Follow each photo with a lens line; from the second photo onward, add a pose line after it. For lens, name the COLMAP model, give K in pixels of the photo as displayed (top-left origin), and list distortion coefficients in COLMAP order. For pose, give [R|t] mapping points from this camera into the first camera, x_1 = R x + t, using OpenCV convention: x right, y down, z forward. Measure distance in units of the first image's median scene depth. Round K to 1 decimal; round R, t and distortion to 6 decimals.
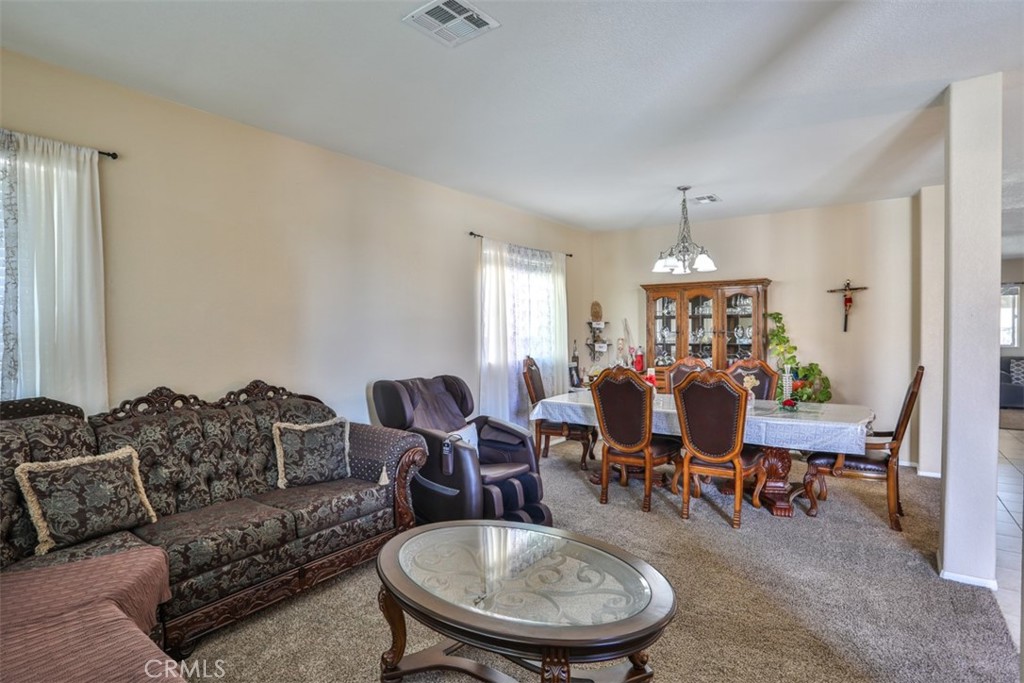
lens RADIAL K [[526.7, 0, 508.3], [0, 526.7, 339.8], [0, 0, 1]] dist [-0.084833, 0.035715]
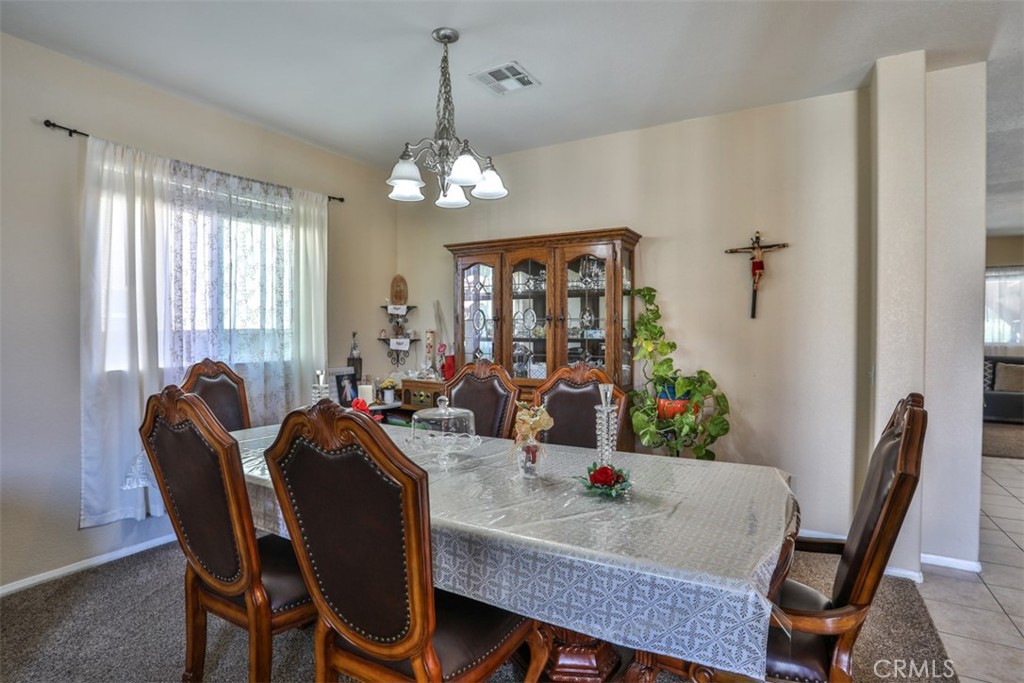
lens RADIAL K [[526.7, 0, 508.3], [0, 526.7, 339.8], [0, 0, 1]] dist [-0.084833, 0.035715]
pose [[0.993801, 0.001765, 0.111158, 0.299871], [-0.002452, 0.999979, 0.006041, 0.006350], [-0.111145, -0.006276, 0.993784, 0.418593]]
